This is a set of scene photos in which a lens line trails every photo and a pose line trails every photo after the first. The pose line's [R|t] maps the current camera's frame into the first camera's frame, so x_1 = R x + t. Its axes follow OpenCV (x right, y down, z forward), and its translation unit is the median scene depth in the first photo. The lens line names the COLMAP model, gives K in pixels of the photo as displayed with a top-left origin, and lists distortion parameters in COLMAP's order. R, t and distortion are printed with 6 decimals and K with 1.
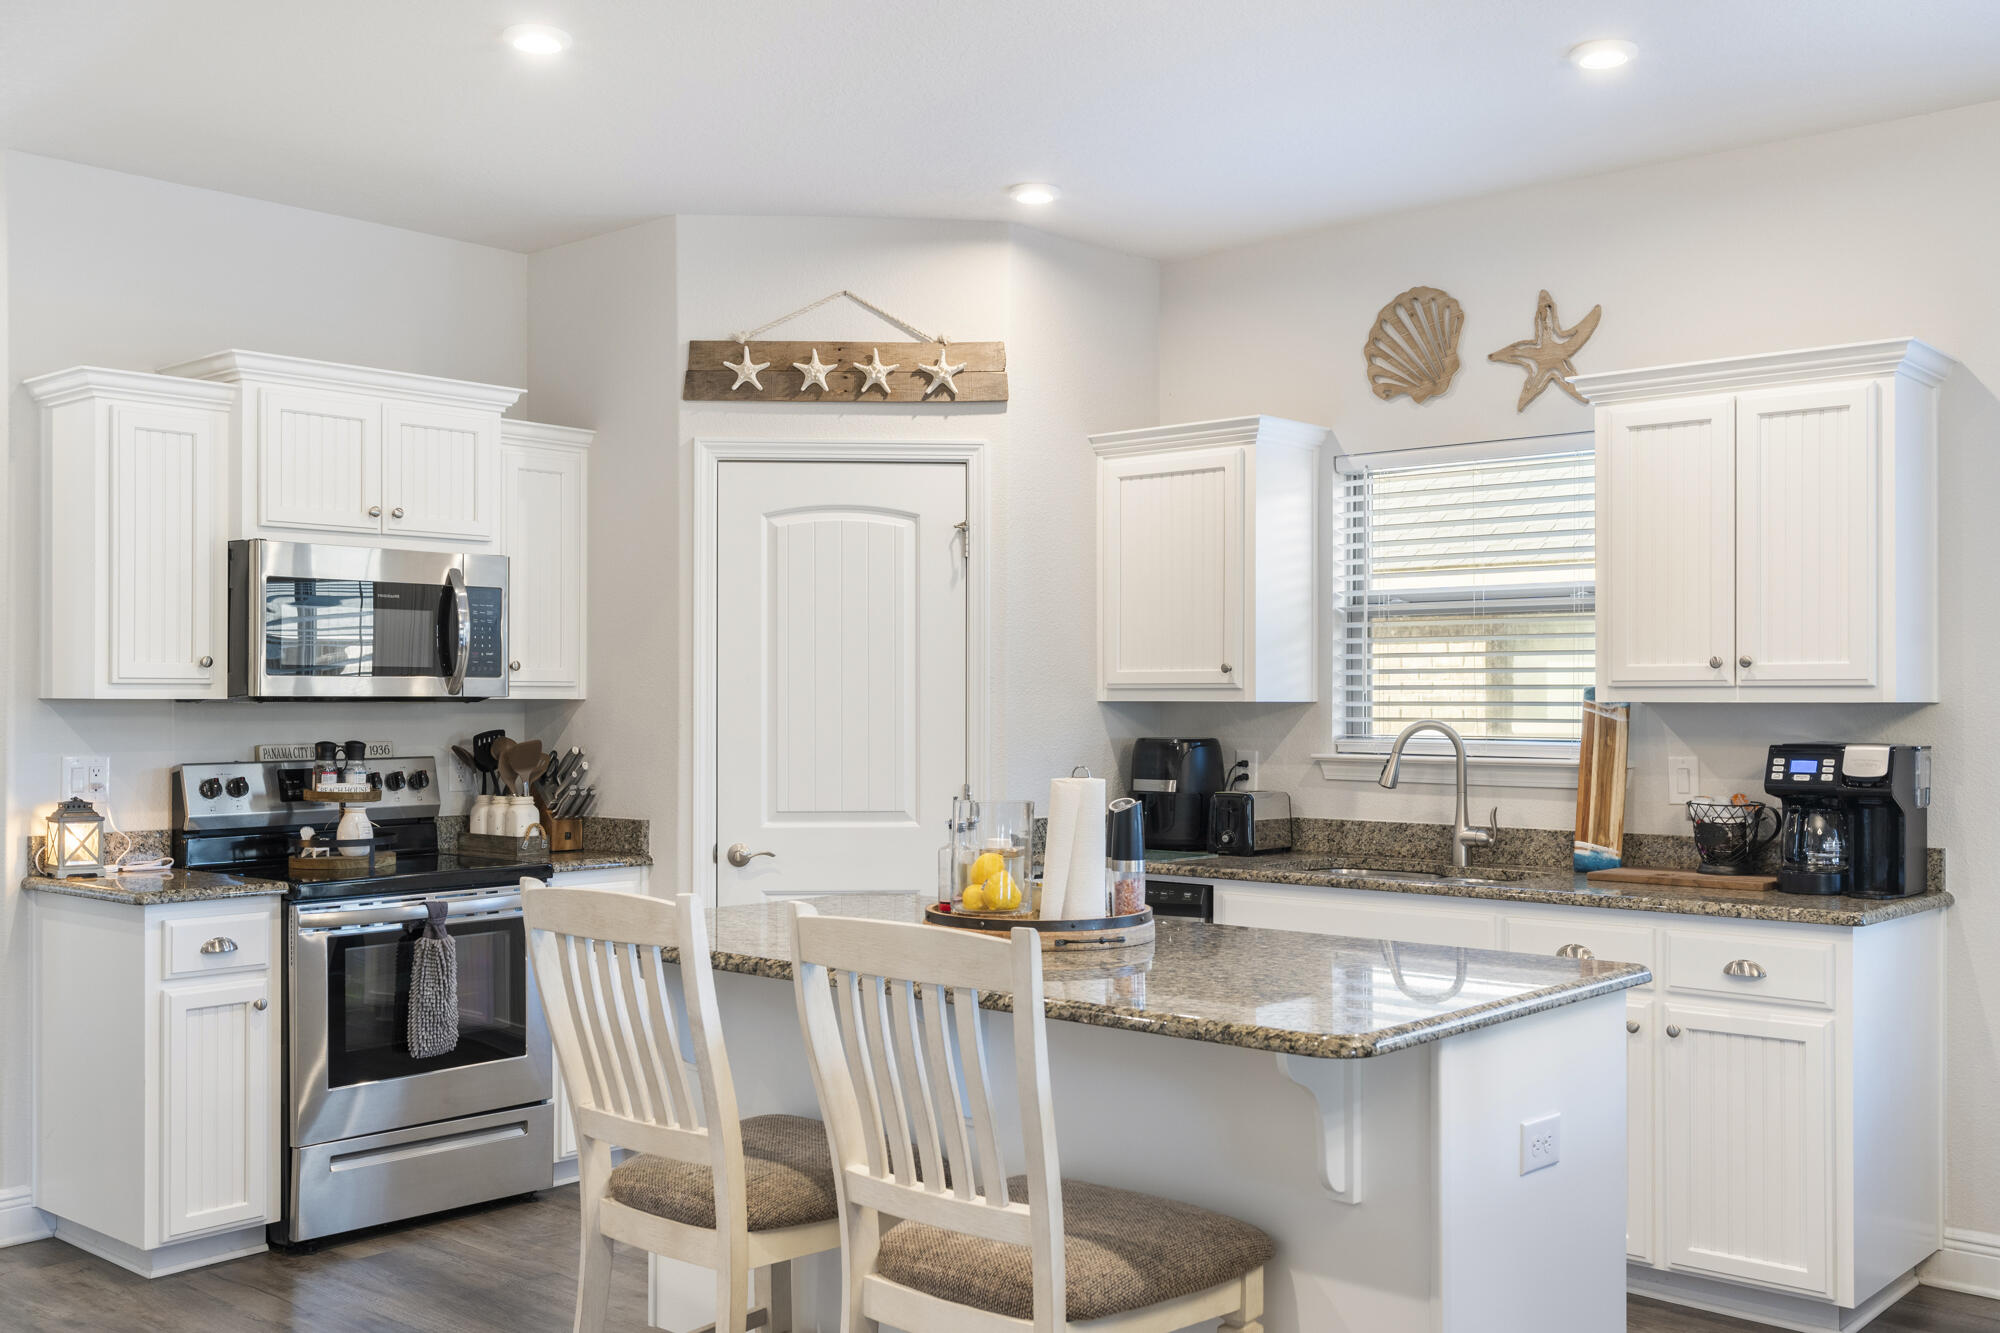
lens RADIAL K [[1909.7, 0, 1000.3], [0, 1909.7, 674.6], [0, 0, 1]] dist [0.008845, -0.002840]
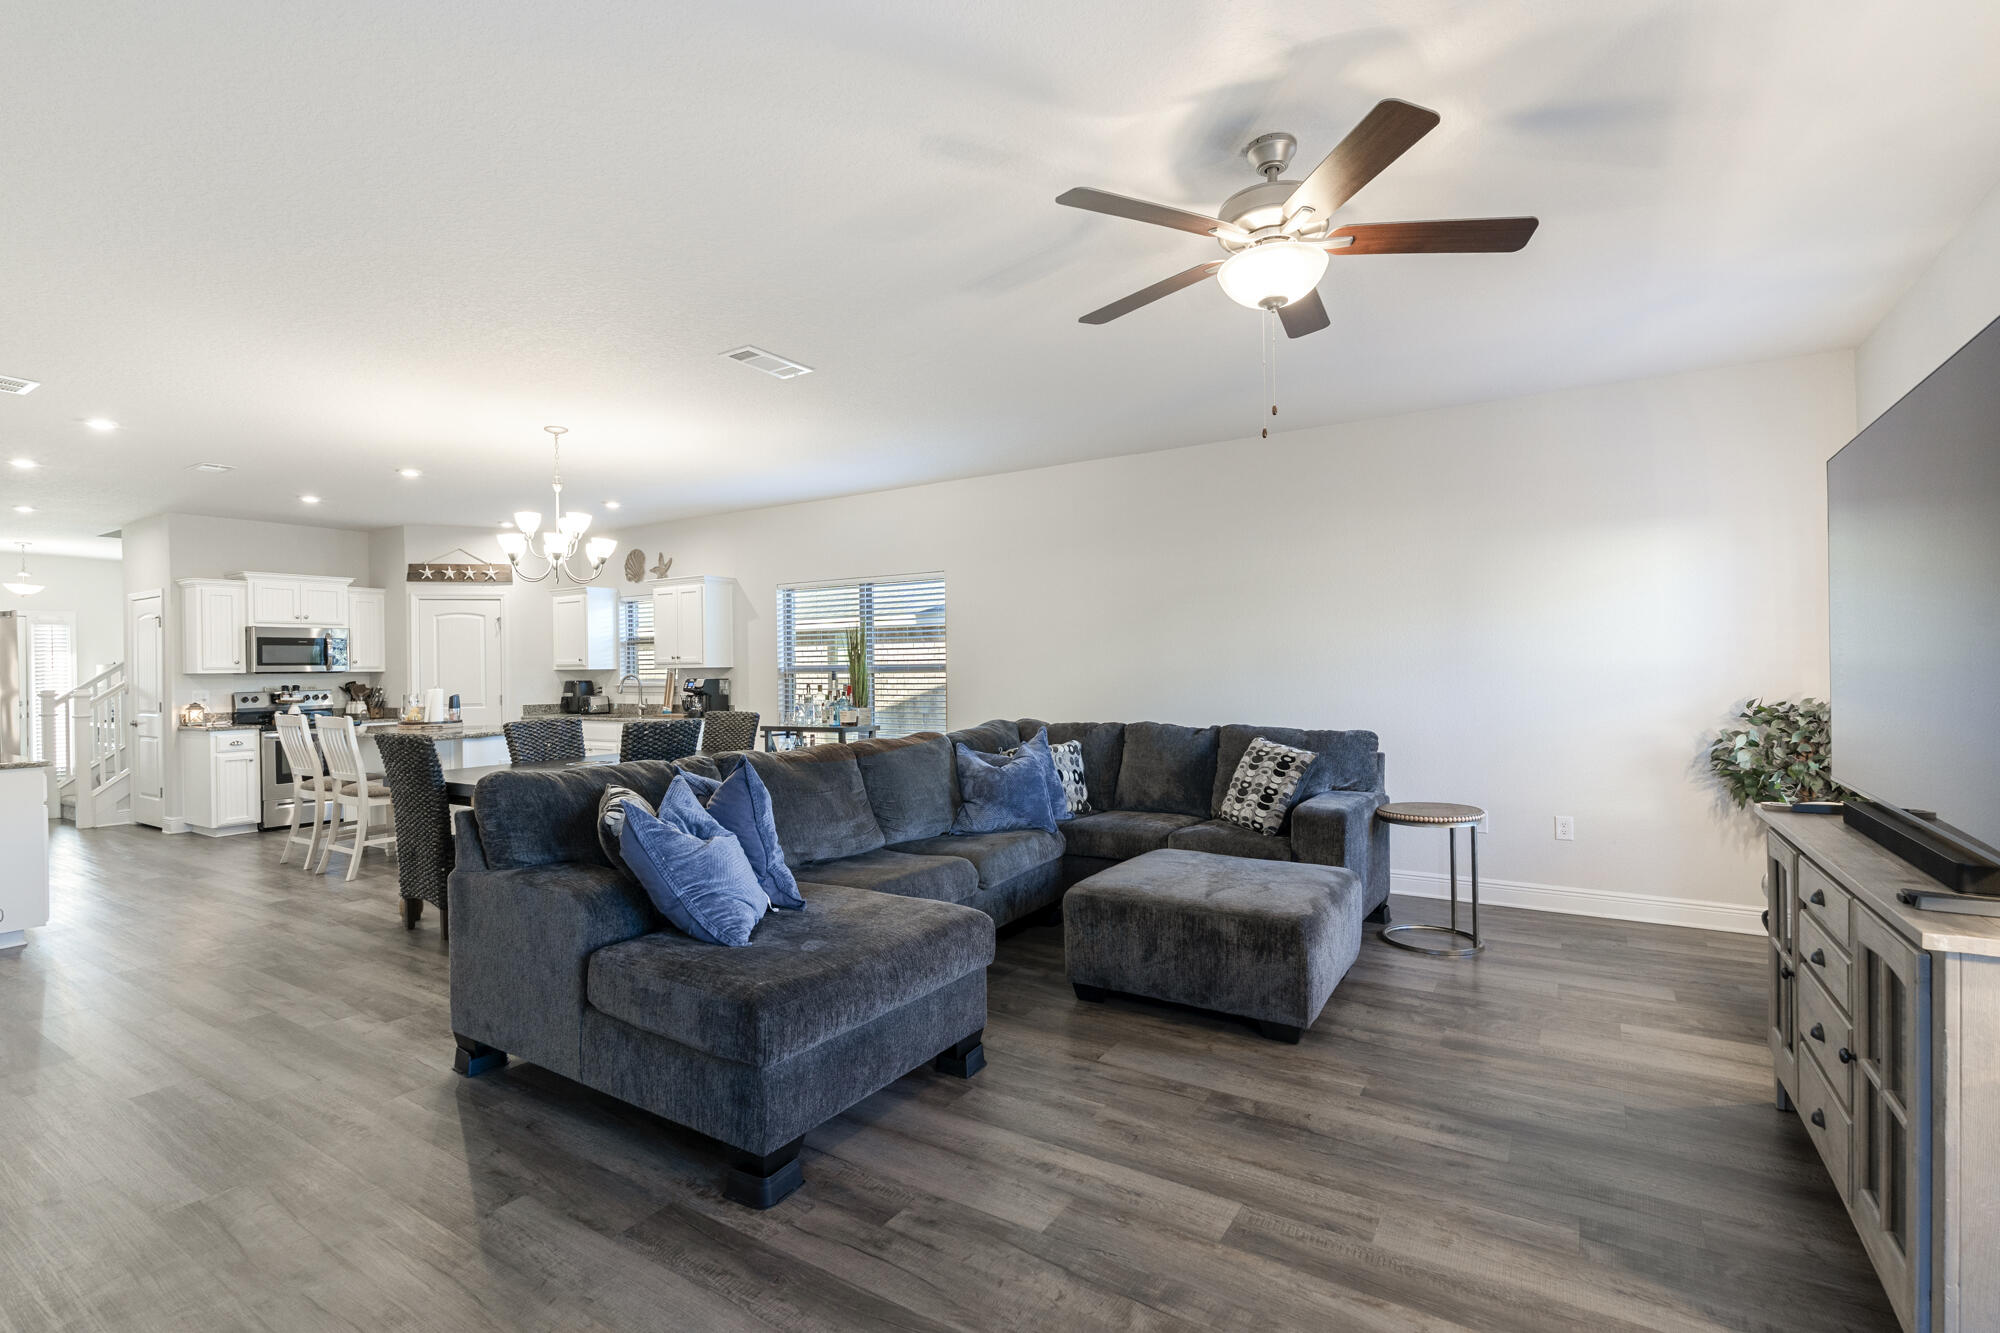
lens RADIAL K [[924.1, 0, 1000.0], [0, 924.1, 666.5], [0, 0, 1]] dist [-0.001046, 0.000063]
pose [[0.988088, -0.013769, 0.153272, 0.633282], [0.011687, 0.999827, 0.014476, -0.006711], [-0.153445, -0.012513, 0.988078, -0.785275]]
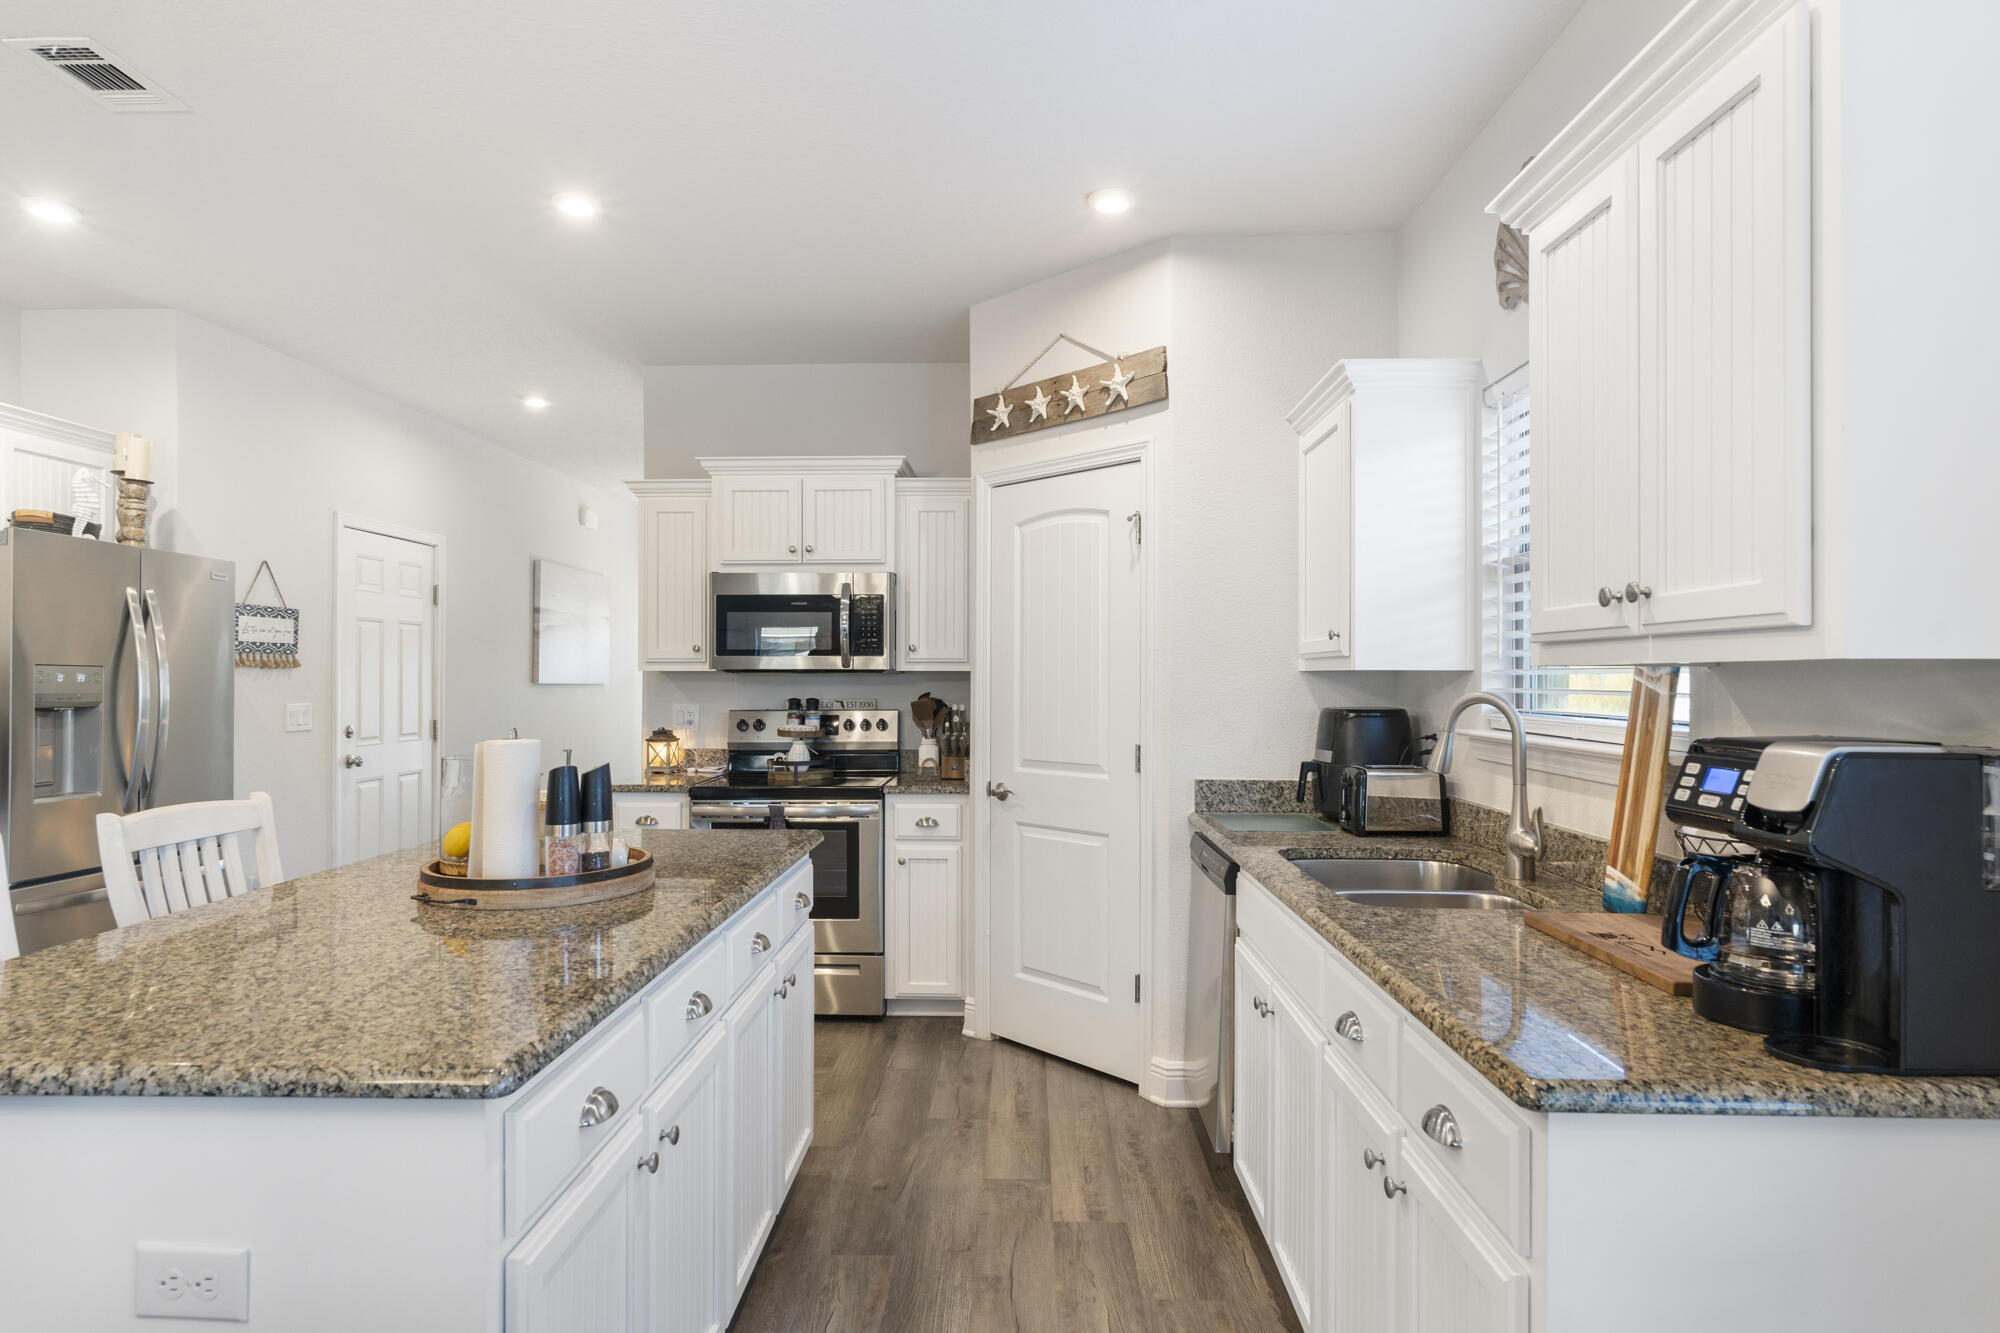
lens RADIAL K [[1090.8, 0, 1000.0], [0, 1090.8, 666.5], [0, 0, 1]] dist [-0.000432, -0.000533]
pose [[0.644291, -0.007953, -0.764739, 0.442533], [0.009793, 0.999950, -0.002149, 0.012390], [0.764718, -0.006105, 0.644336, 0.547568]]
